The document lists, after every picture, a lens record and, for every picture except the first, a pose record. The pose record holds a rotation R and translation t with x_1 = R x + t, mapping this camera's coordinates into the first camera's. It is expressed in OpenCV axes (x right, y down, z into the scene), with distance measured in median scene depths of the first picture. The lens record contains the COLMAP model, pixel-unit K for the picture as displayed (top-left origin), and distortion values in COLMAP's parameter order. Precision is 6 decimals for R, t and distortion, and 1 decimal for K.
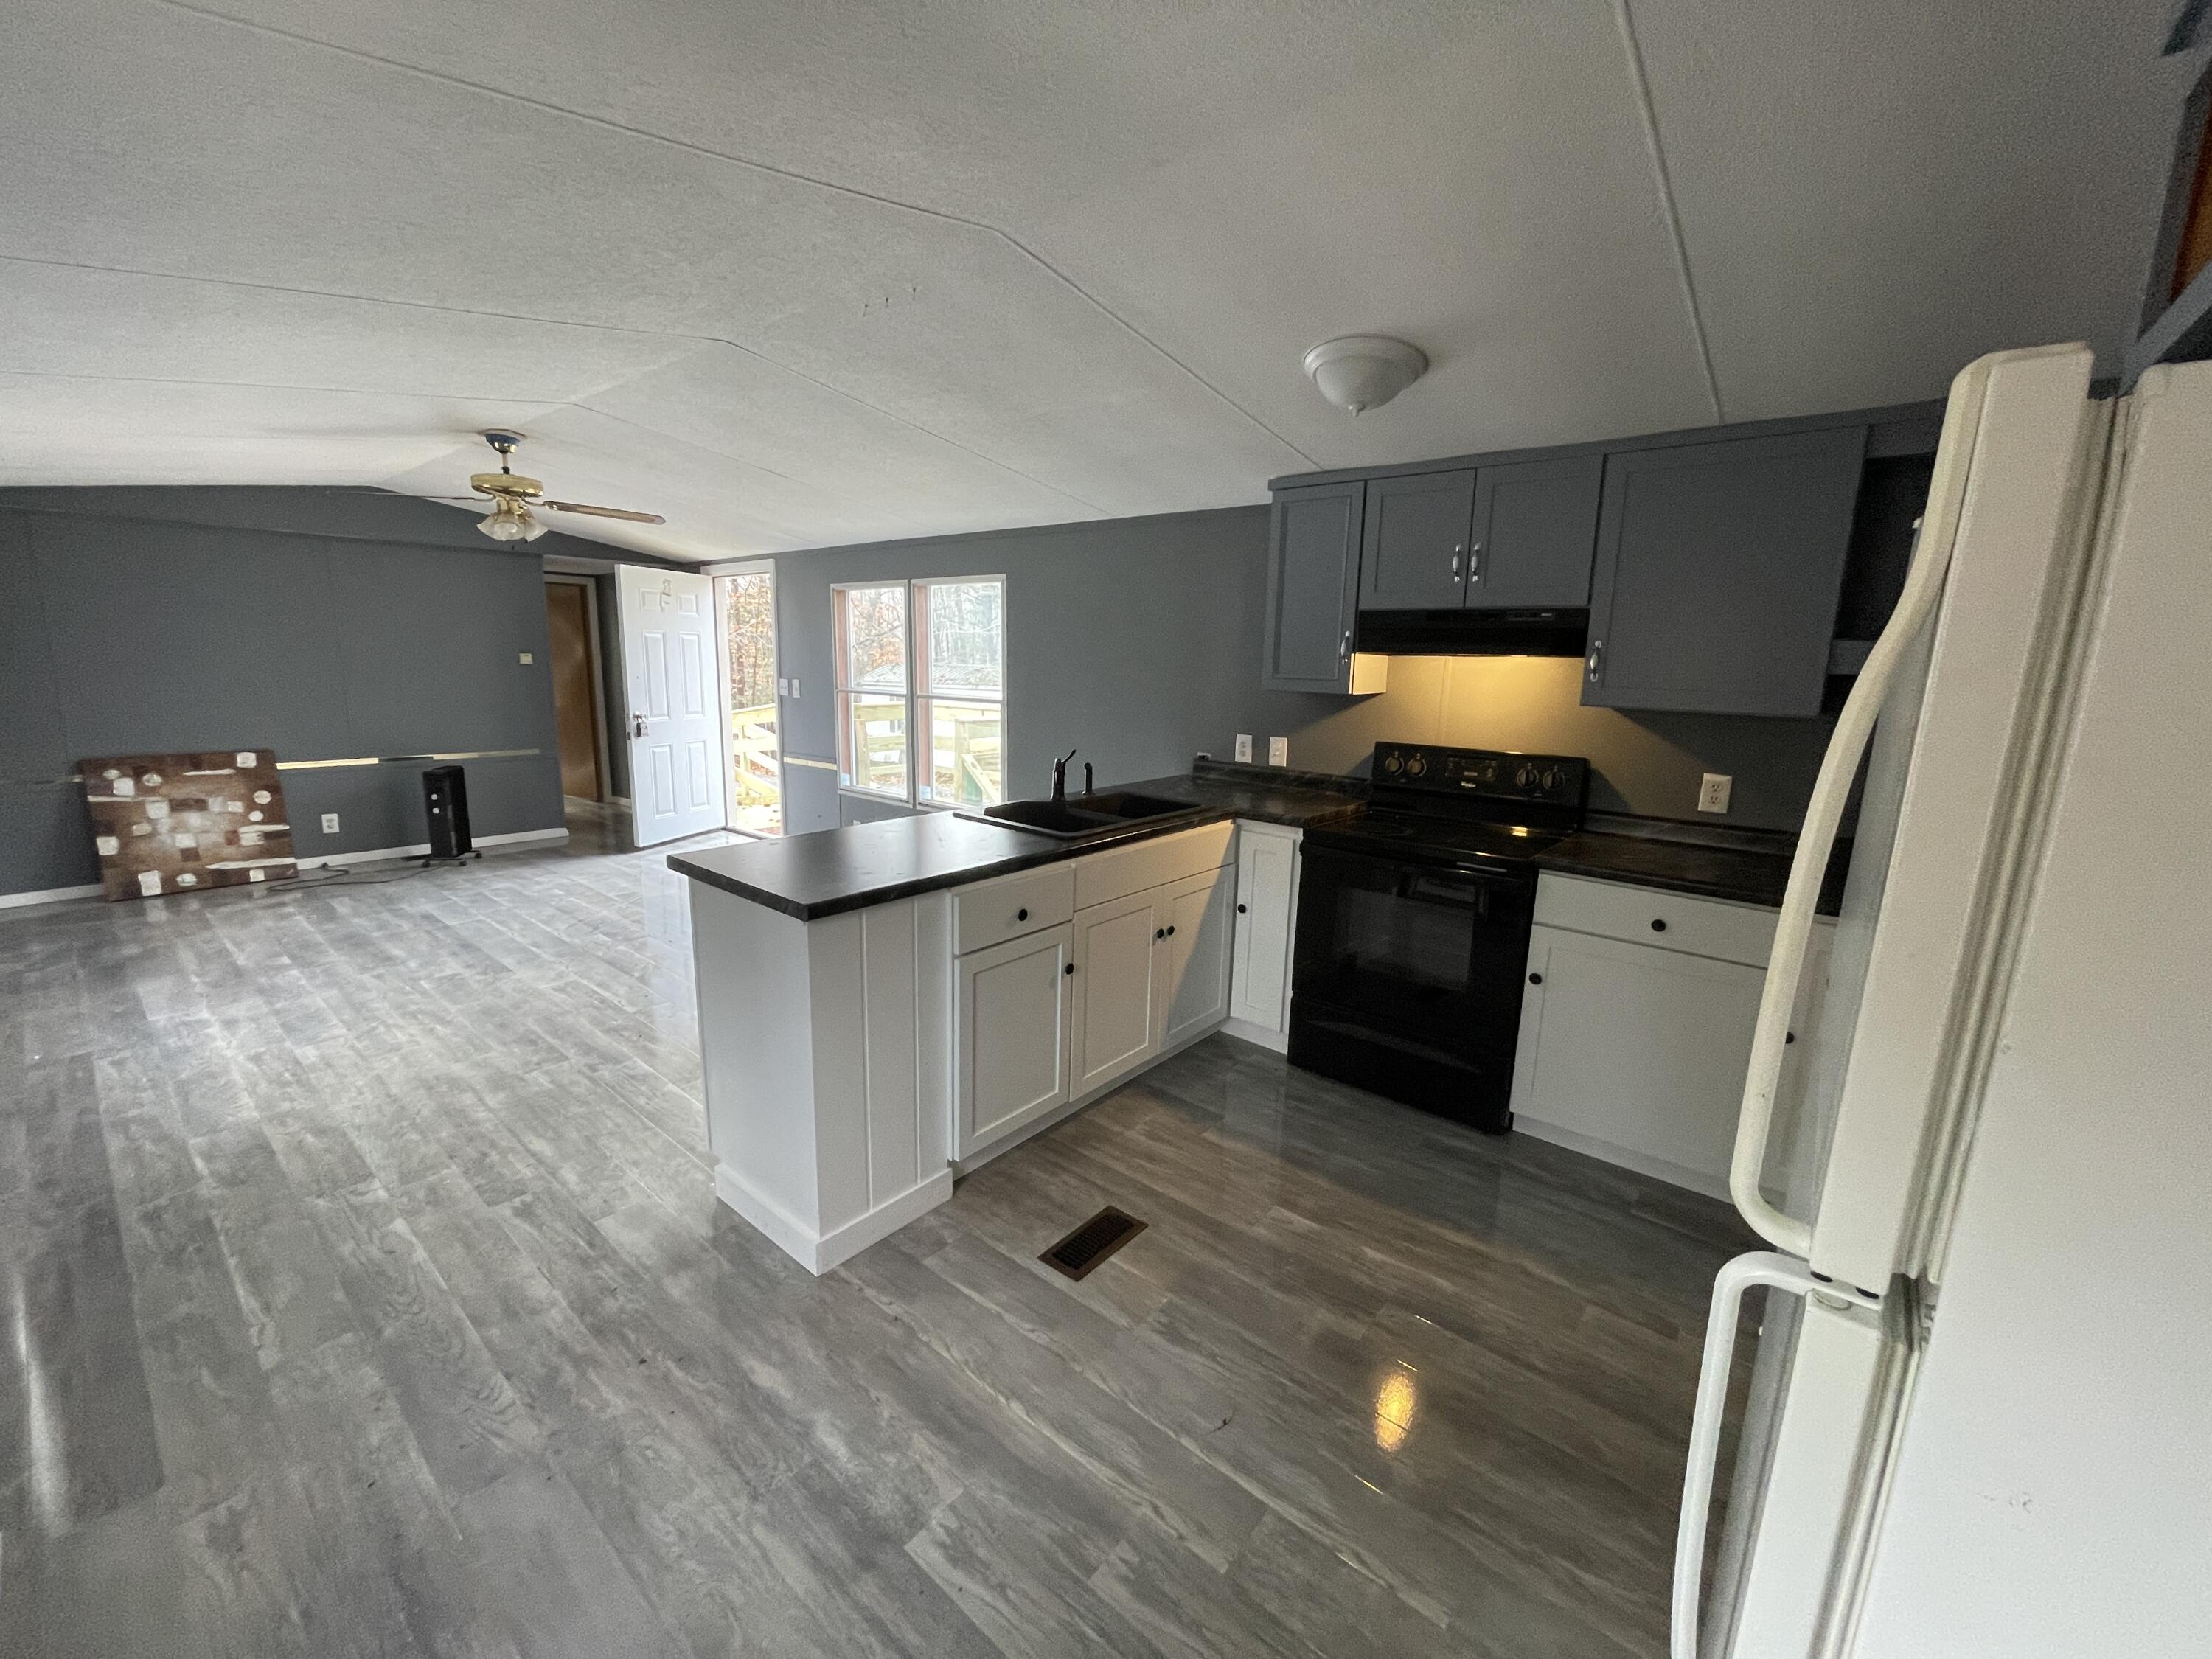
lens RADIAL K [[891.4, 0, 1097.9], [0, 891.4, 821.4], [0, 0, 1]] dist [-0.001302, 0.000563]
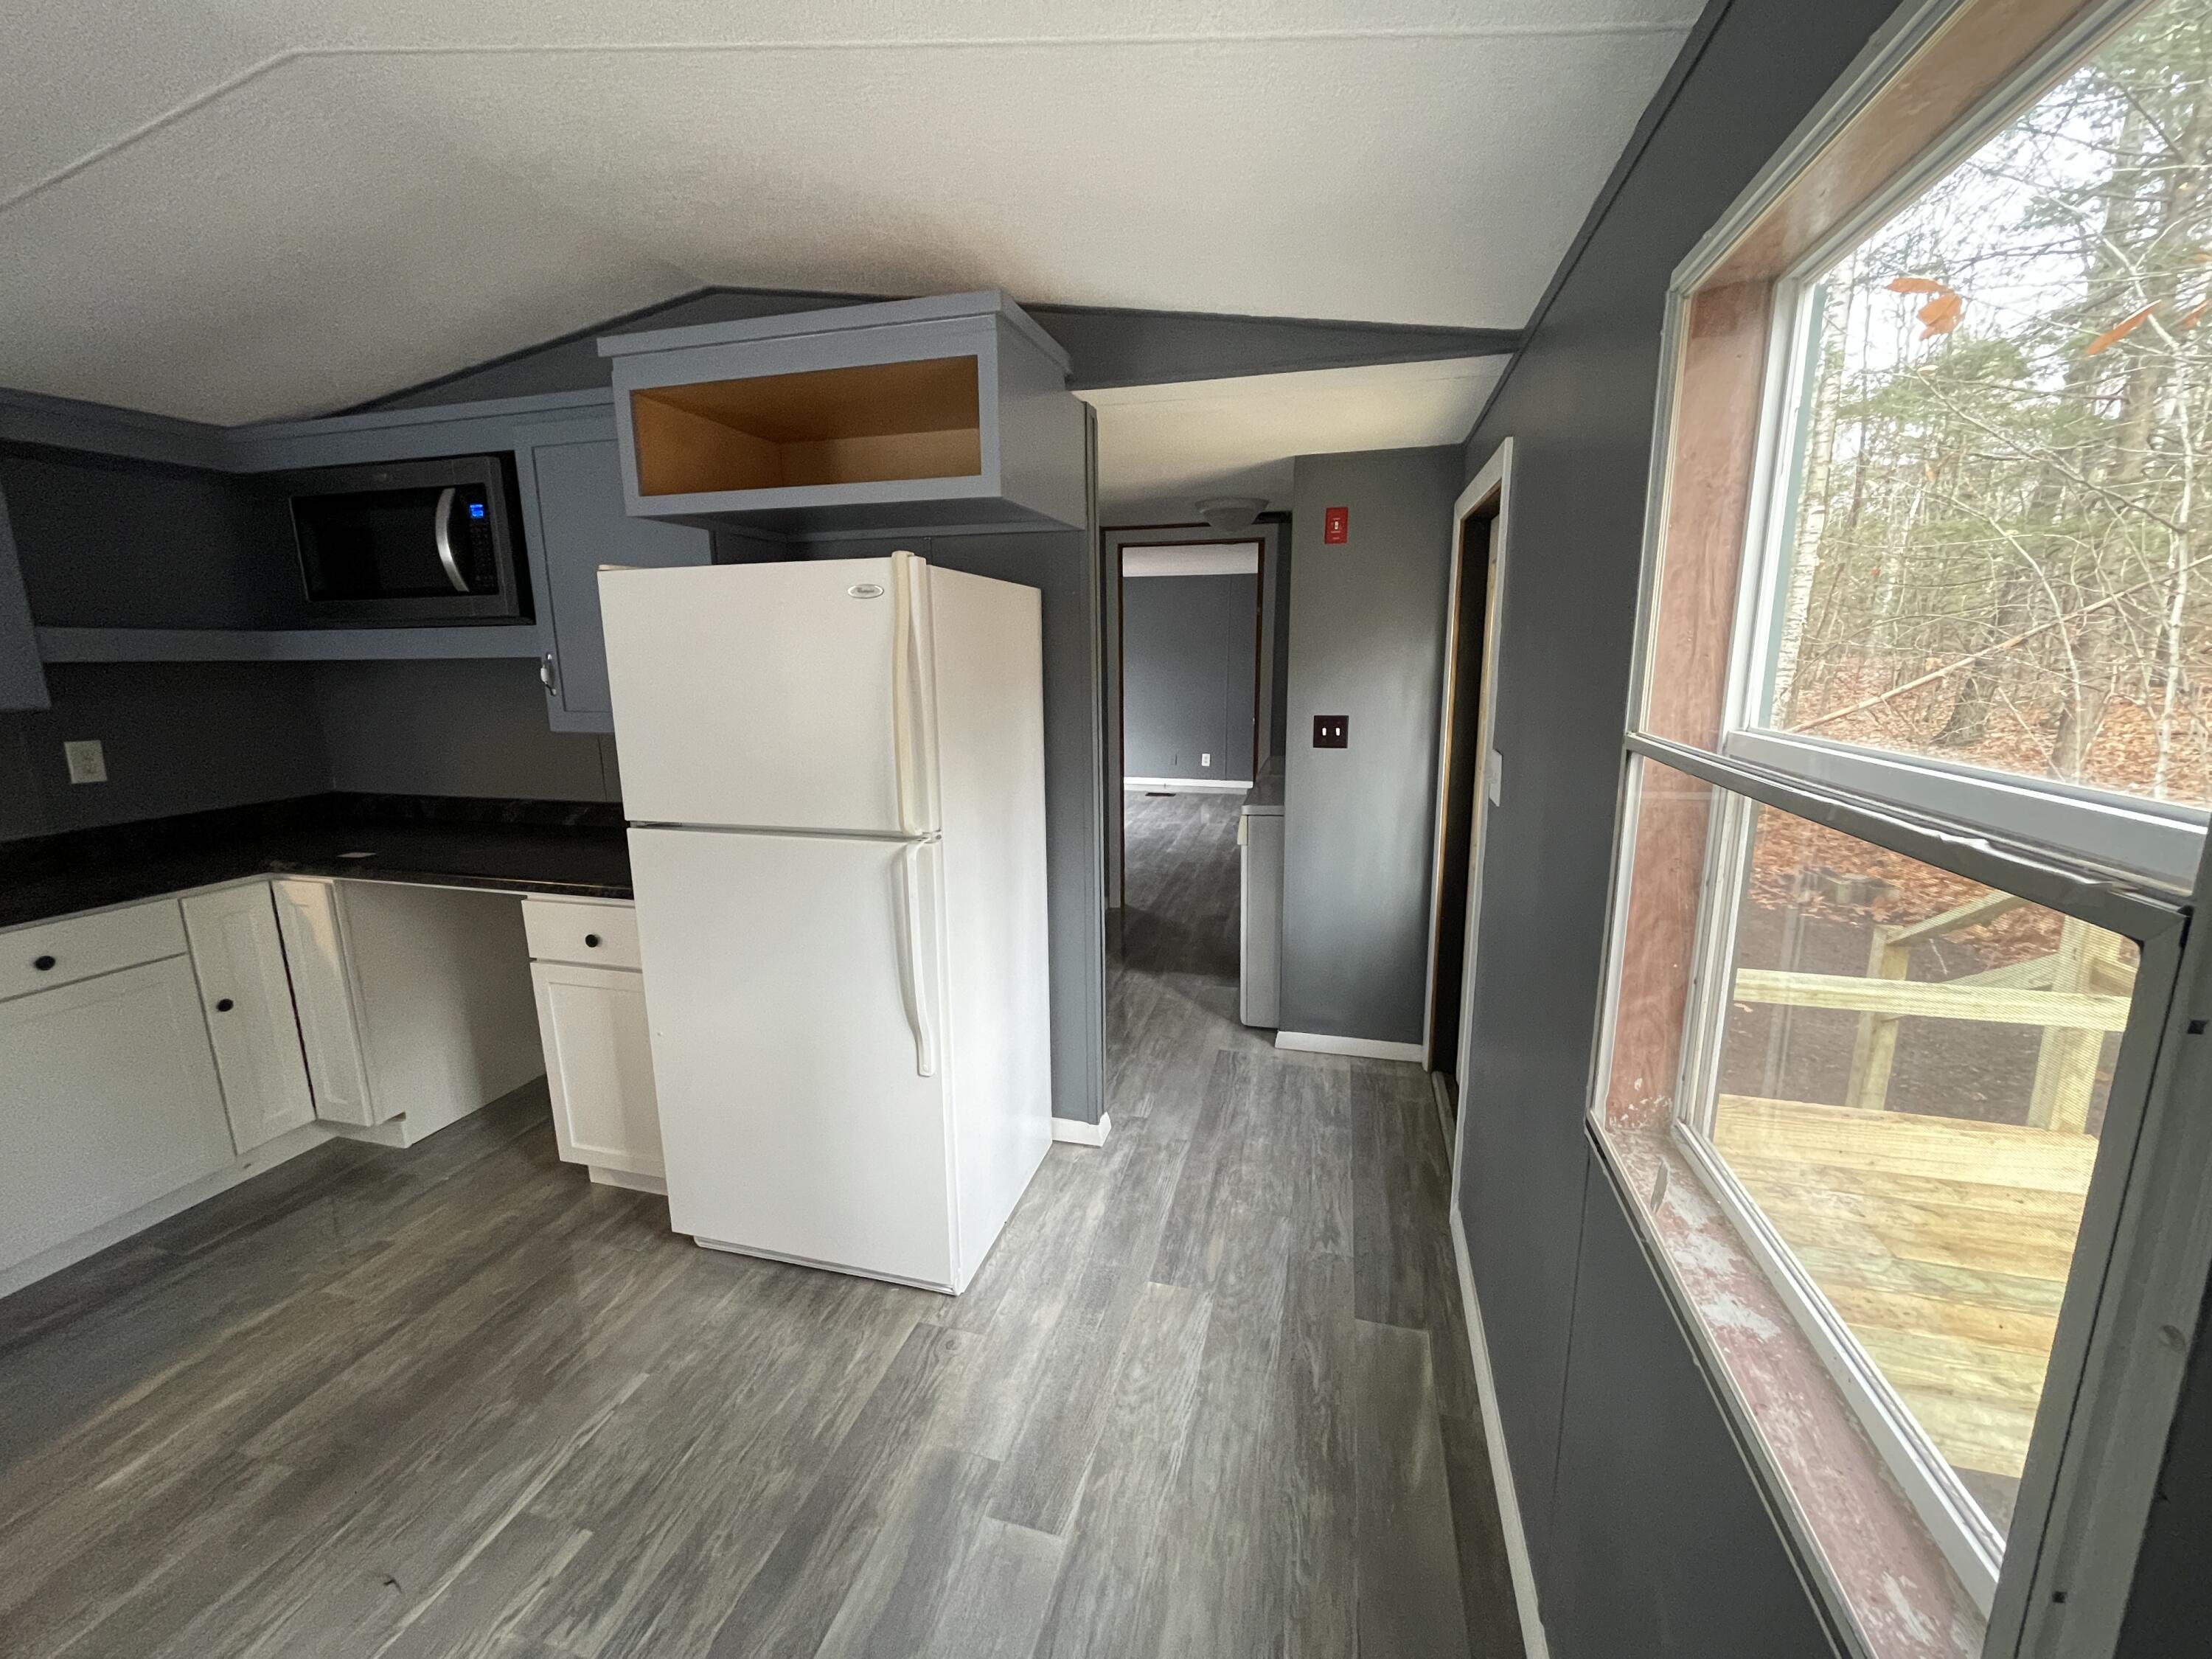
lens RADIAL K [[891.4, 0, 1097.9], [0, 891.4, 821.4], [0, 0, 1]] dist [-0.001302, 0.000563]
pose [[-0.417778, -0.183966, 0.889729, -0.494007], [0.179372, 0.943310, 0.279270, -0.064826], [-0.890667, 0.276265, -0.361096, 0.355128]]
